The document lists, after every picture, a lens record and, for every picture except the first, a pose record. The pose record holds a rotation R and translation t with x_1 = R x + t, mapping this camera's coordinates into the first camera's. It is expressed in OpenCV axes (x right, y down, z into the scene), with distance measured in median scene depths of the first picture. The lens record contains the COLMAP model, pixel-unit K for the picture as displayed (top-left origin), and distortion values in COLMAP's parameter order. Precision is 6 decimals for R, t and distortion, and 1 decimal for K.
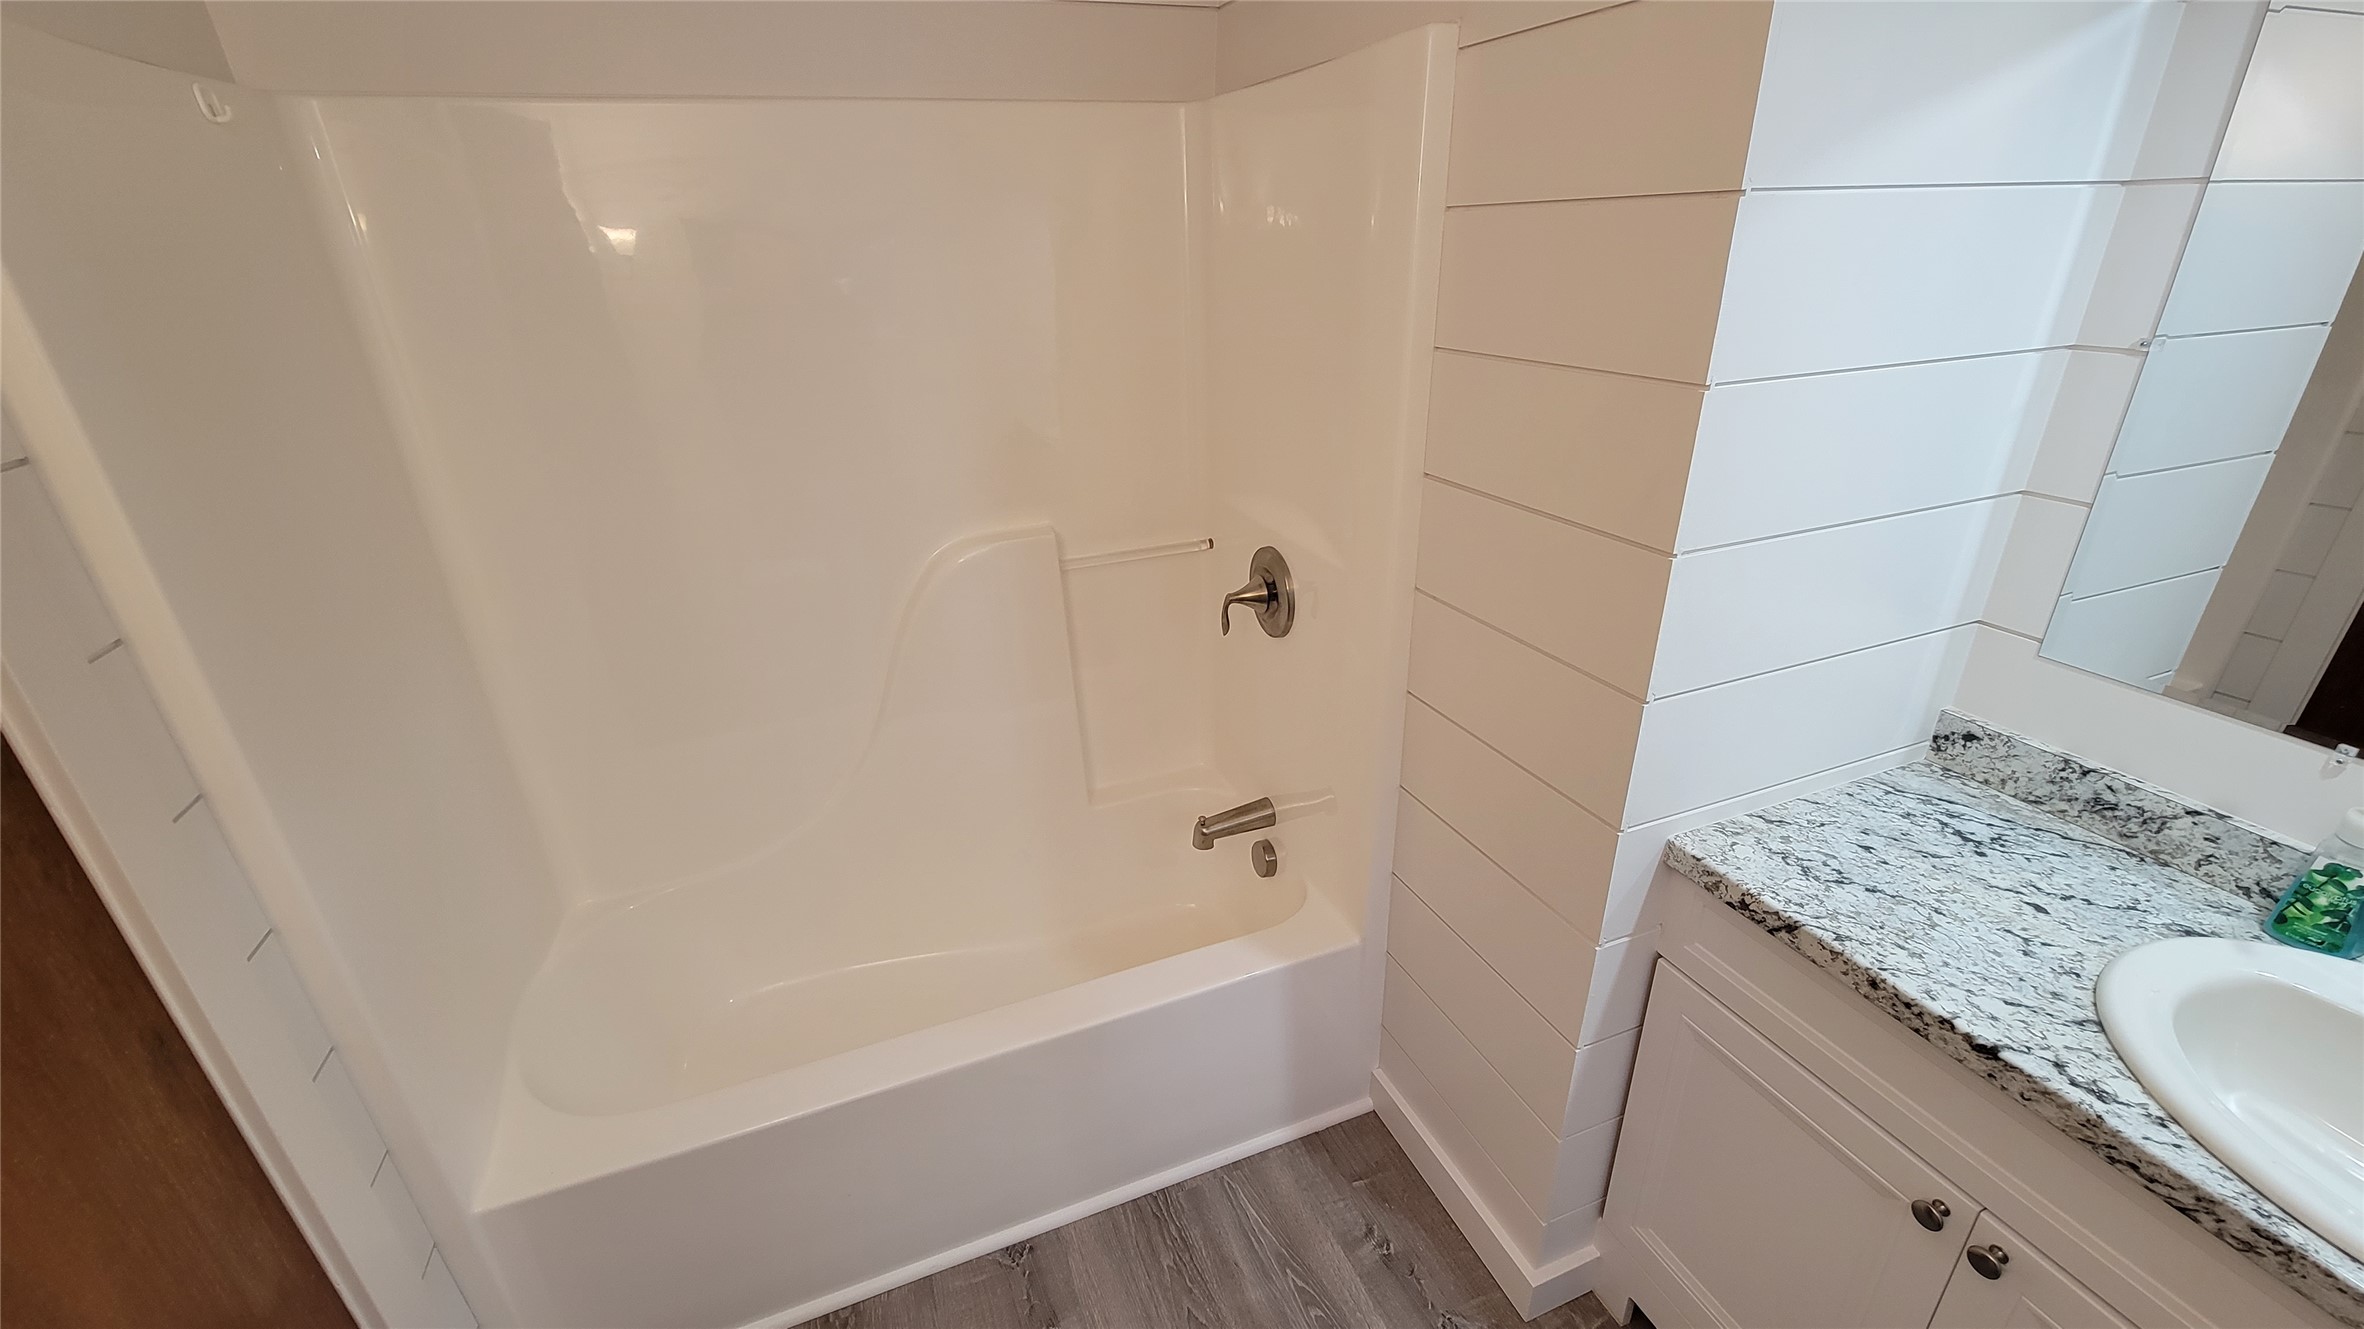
lens RADIAL K [[954.3, 0, 1182.0], [0, 954.3, 664.5], [0, 0, 1]] dist [0.002404, 0.000298]
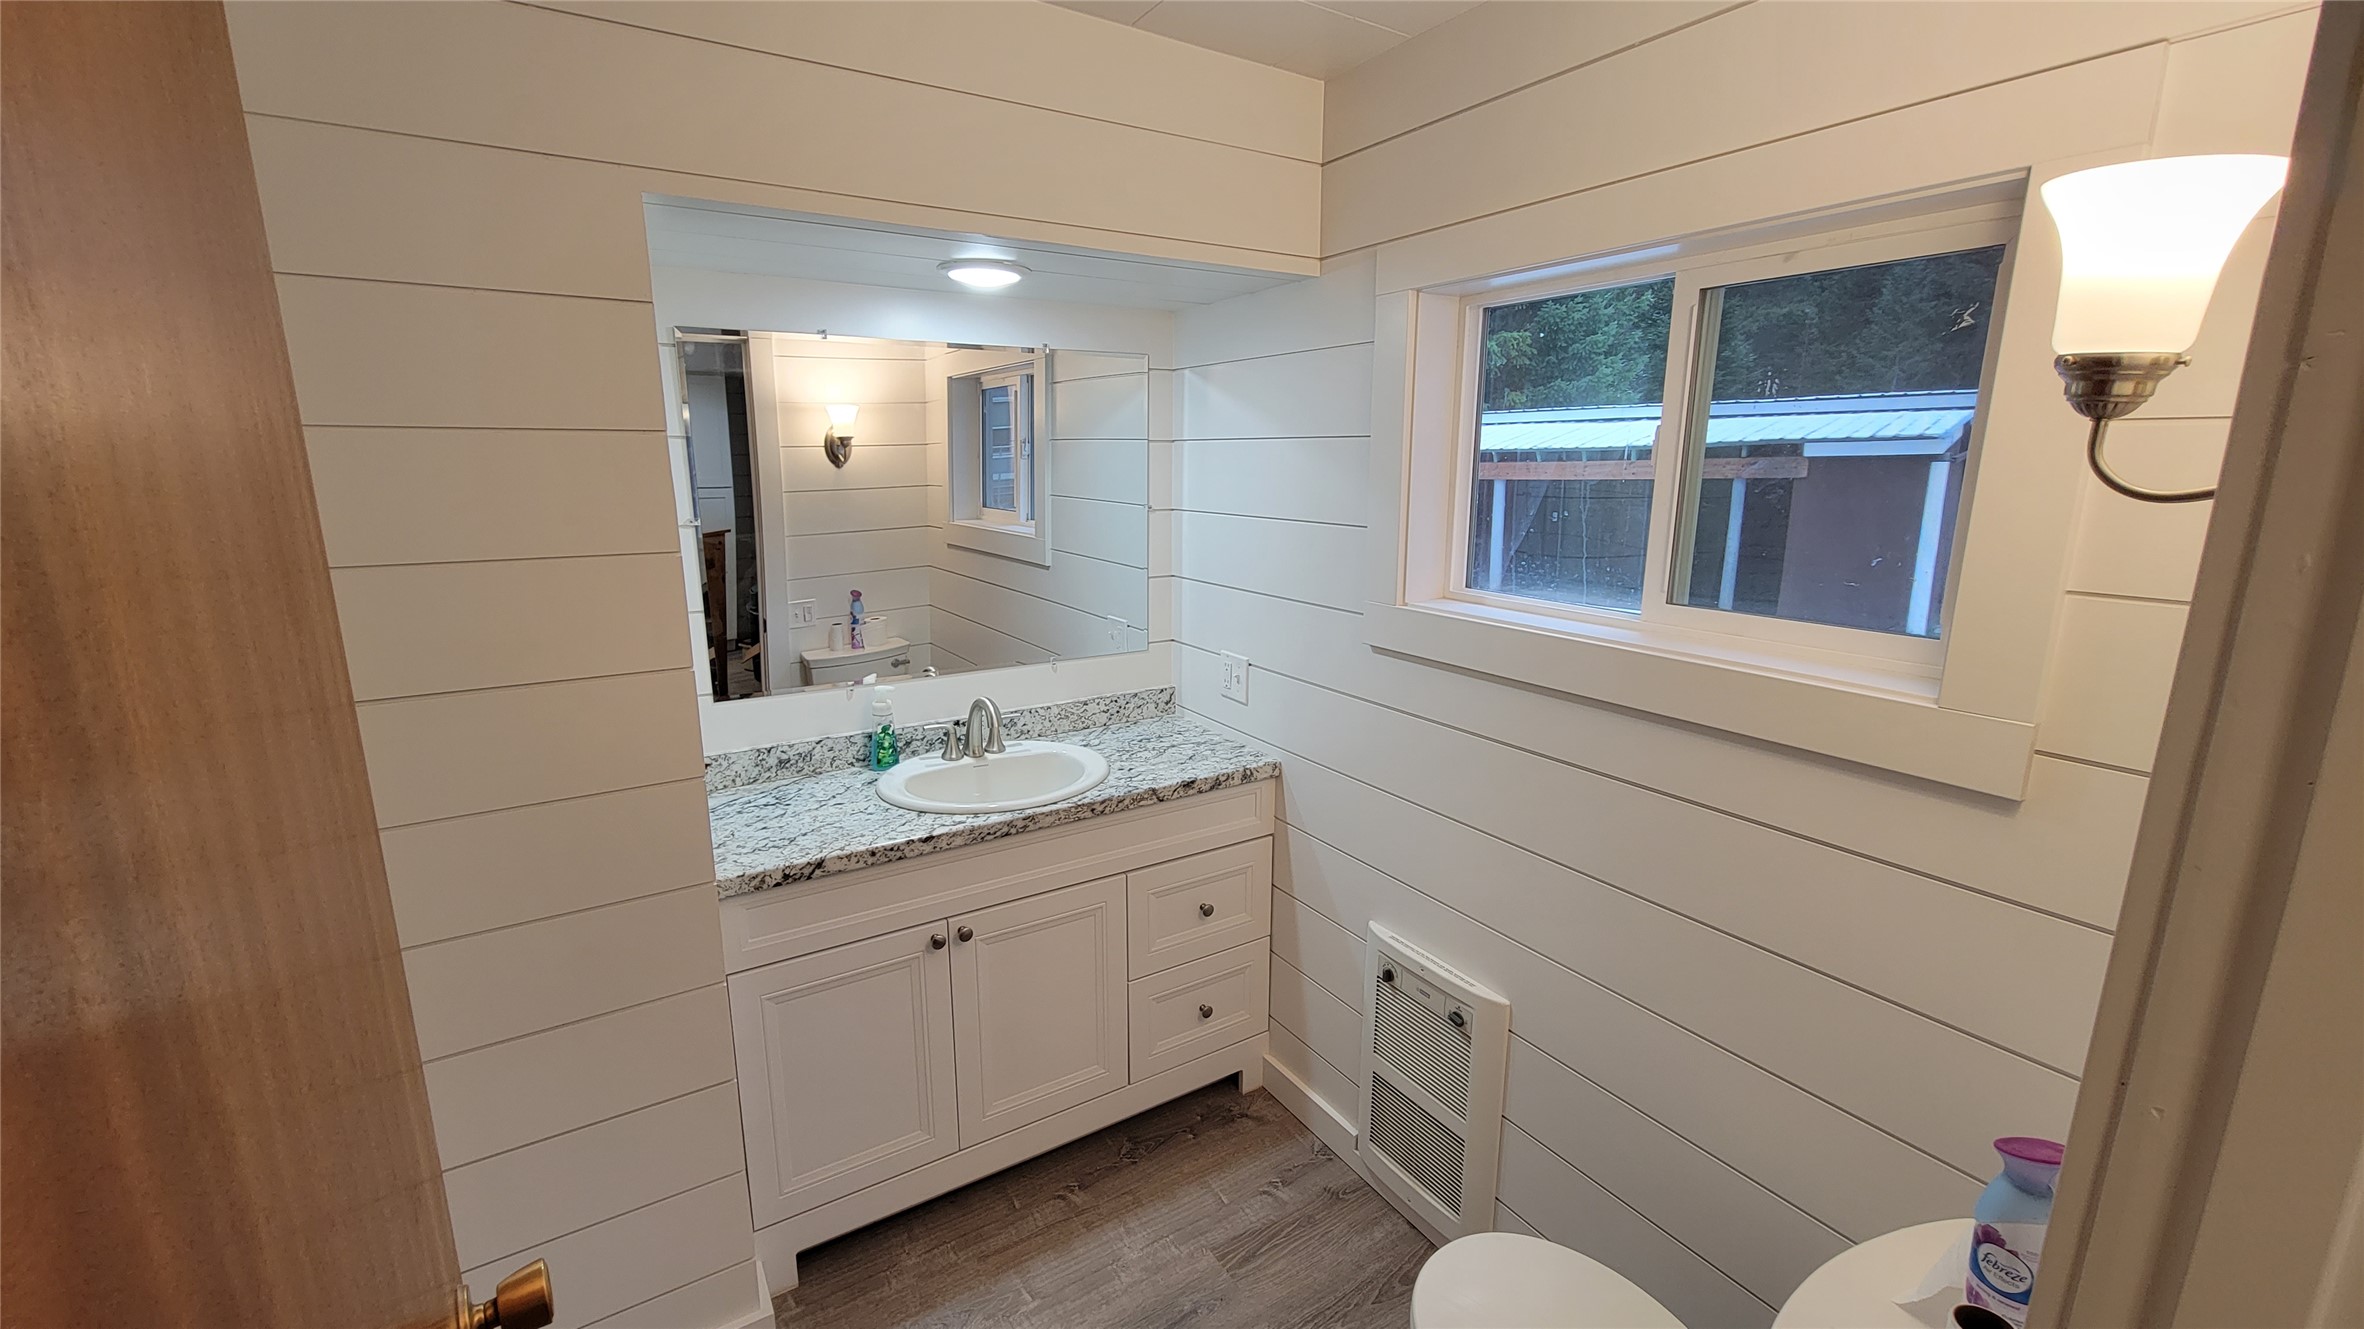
lens RADIAL K [[954.3, 0, 1182.0], [0, 954.3, 664.5], [0, 0, 1]] dist [0.002404, 0.000298]
pose [[-0.186452, -0.180356, 0.965768, -0.953904], [0.403544, 0.882196, 0.242658, -0.161822], [-0.895761, 0.434974, -0.091706, 0.457240]]
